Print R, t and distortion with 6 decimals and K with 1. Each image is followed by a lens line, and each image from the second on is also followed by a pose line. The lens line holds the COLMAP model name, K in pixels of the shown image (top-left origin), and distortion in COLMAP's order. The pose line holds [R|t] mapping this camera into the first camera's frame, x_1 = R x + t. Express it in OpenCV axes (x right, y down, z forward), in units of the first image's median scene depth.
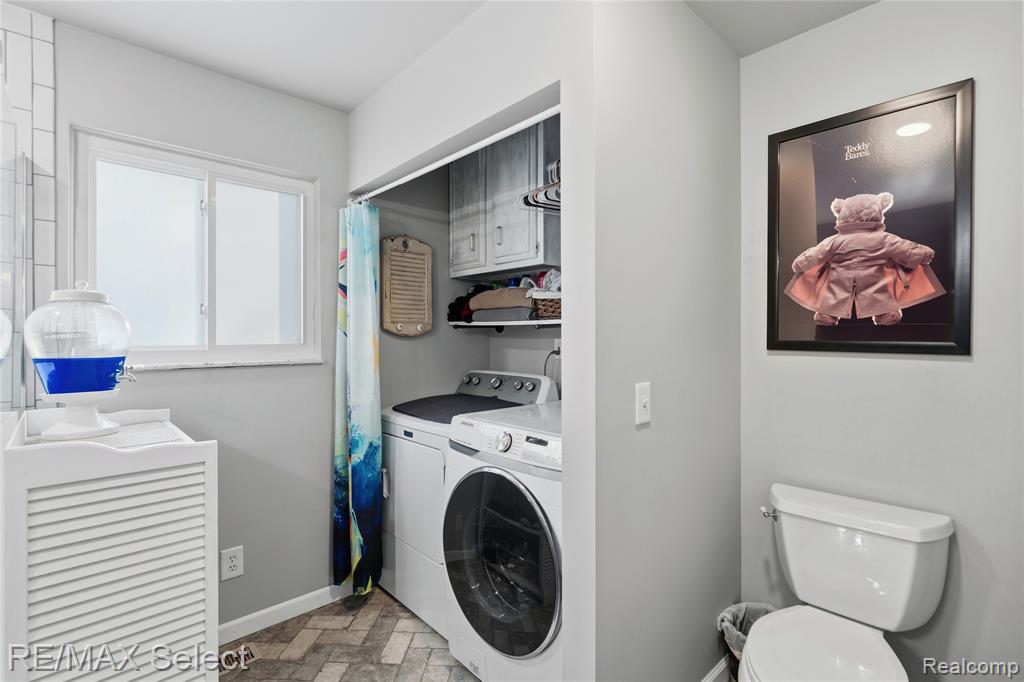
lens RADIAL K [[466.8, 0, 517.4], [0, 466.8, 336.3], [0, 0, 1]] dist [-0.008411, 0.002868]
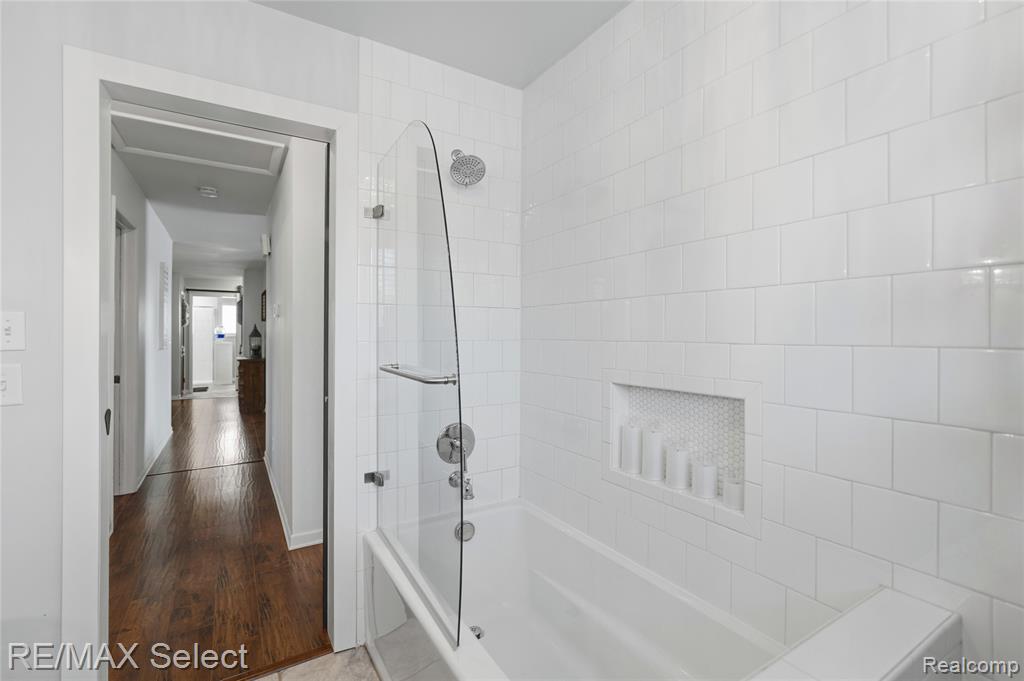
lens RADIAL K [[466.8, 0, 513.6], [0, 466.8, 336.3], [0, 0, 1]] dist [-0.008411, 0.002868]
pose [[0.980323, 0.004147, -0.197357, 4.491296], [-0.003888, 0.999991, 0.001700, 0.033556], [0.197362, -0.000899, 0.980330, -4.712167]]
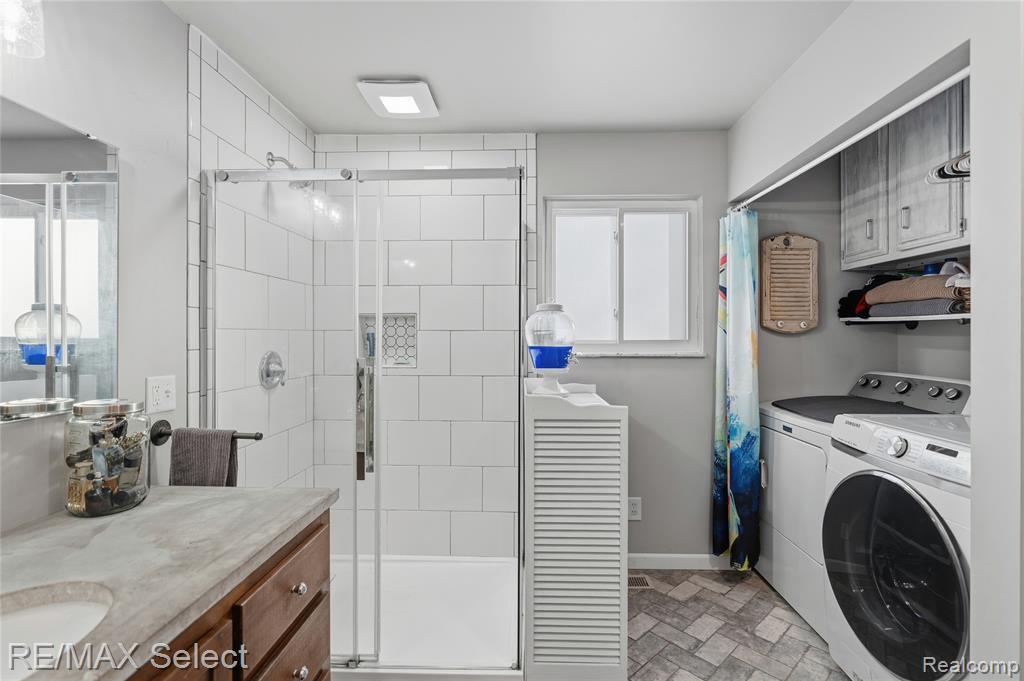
lens RADIAL K [[466.8, 0, 518.8], [0, 466.8, 337.5], [0, 0, 1]] dist [-0.008411, 0.002868]
pose [[0.709345, 0.004645, -0.704846, 0.070546], [-0.001954, 0.999987, 0.004624, 0.006345], [0.704859, -0.001903, 0.709345, -0.143200]]
